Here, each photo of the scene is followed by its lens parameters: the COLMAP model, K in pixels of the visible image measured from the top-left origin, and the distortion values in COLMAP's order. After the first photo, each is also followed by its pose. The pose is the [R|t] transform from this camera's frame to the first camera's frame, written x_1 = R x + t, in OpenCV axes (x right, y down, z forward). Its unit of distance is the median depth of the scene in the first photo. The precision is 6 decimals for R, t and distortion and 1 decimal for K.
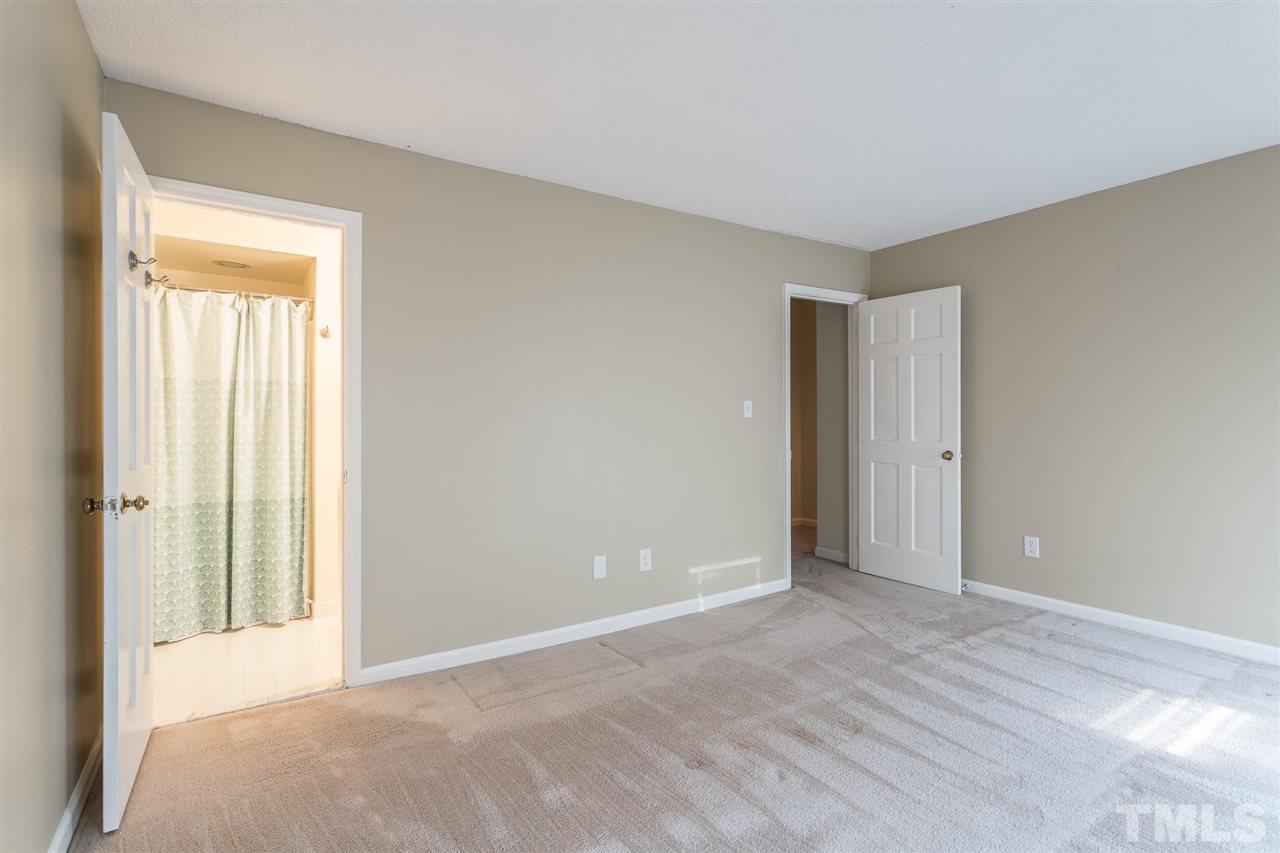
lens RADIAL K [[612.3, 0, 637.7], [0, 612.3, 418.5], [0, 0, 1]] dist [0.007111, -0.001247]
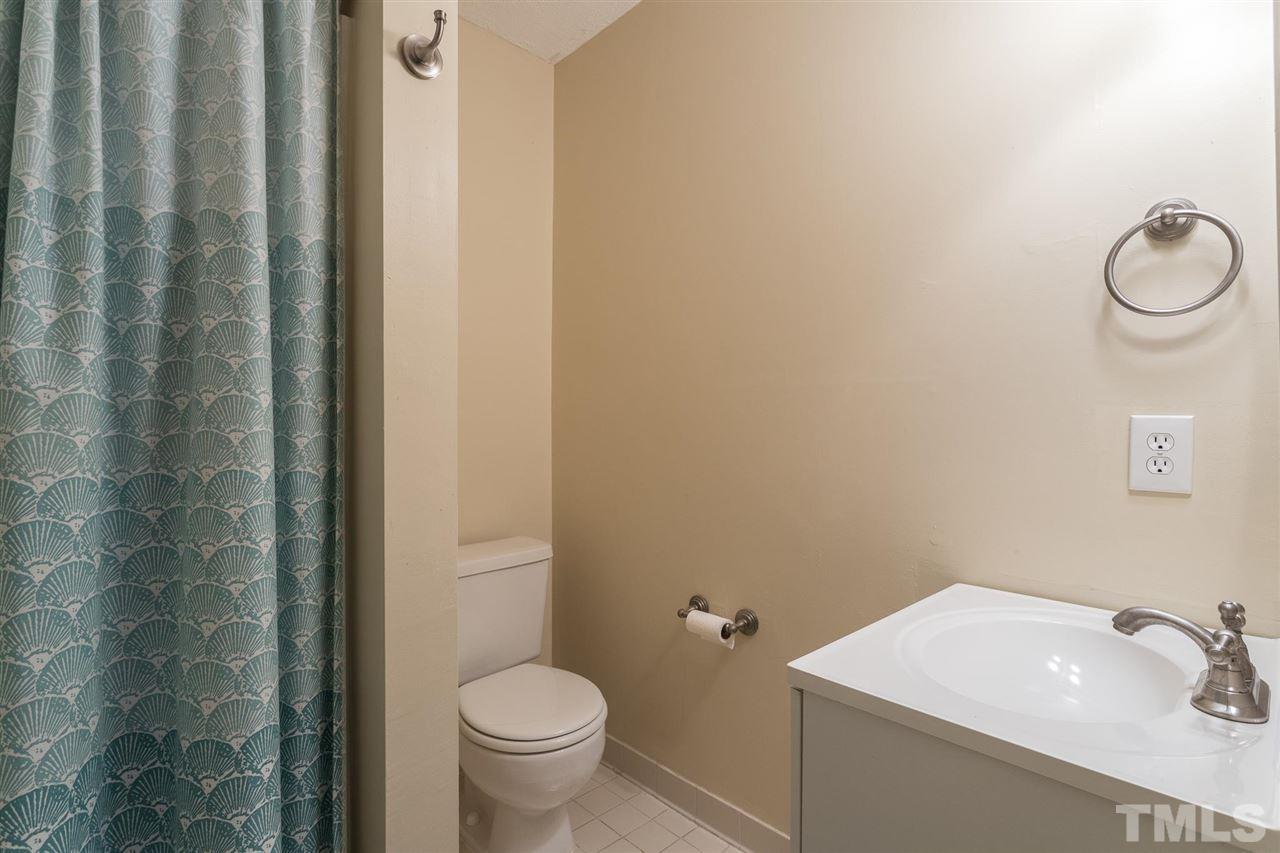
lens RADIAL K [[612.3, 0, 643.1], [0, 612.3, 433.0], [0, 0, 1]] dist [0.007111, -0.001247]
pose [[0.985178, -0.003385, 0.171499, -0.470732], [0.003021, 0.999993, 0.002380, 0.019692], [-0.171506, -0.001826, 0.985181, 0.744578]]
